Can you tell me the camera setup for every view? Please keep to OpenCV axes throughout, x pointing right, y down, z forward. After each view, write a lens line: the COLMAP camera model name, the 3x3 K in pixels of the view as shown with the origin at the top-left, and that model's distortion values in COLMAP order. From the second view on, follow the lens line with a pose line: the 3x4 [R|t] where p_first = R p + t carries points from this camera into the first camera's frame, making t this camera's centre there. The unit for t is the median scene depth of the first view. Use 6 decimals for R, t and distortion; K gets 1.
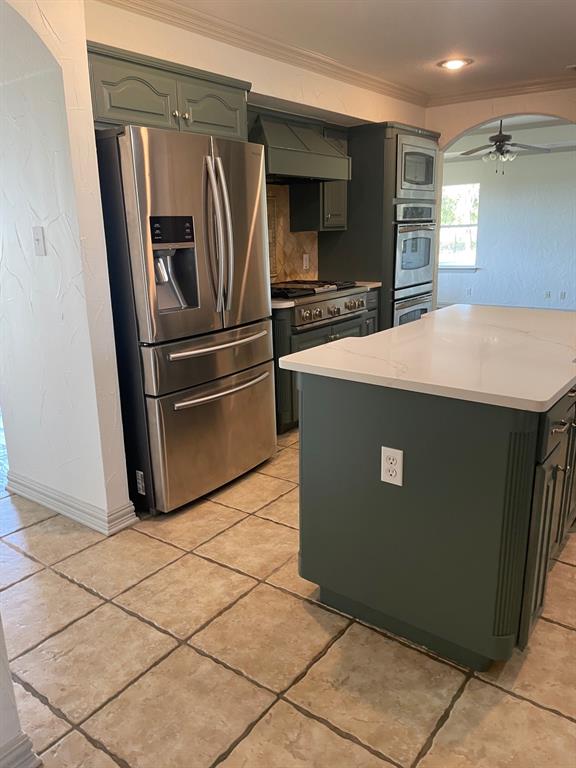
lens RADIAL K [[533.2, 0, 288.0], [0, 533.2, 384.0], [0, 0, 1]] dist [0.006765, 0.002403]
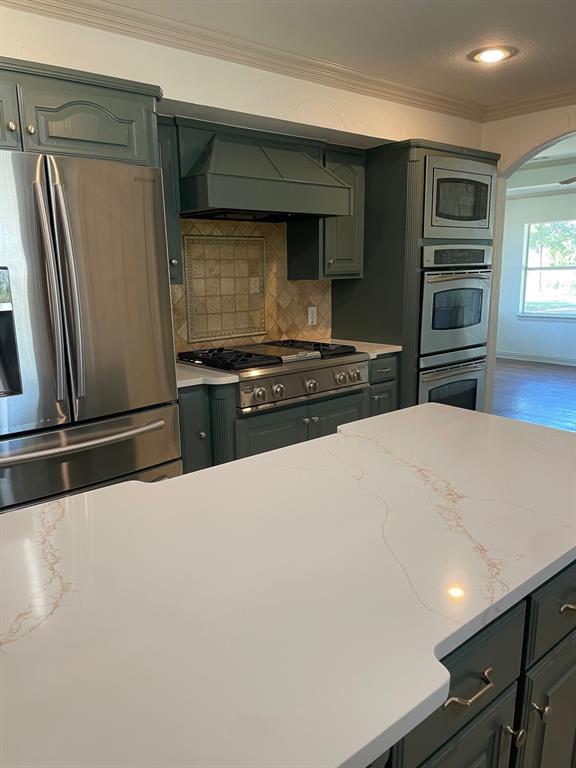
lens RADIAL K [[533.2, 0, 288.0], [0, 533.2, 384.0], [0, 0, 1]] dist [0.006765, 0.002403]
pose [[0.974281, 0.052622, -0.219107, 0.190650], [-0.067622, 0.995812, -0.061529, -0.080508], [0.214952, 0.074763, 0.973759, 0.233102]]
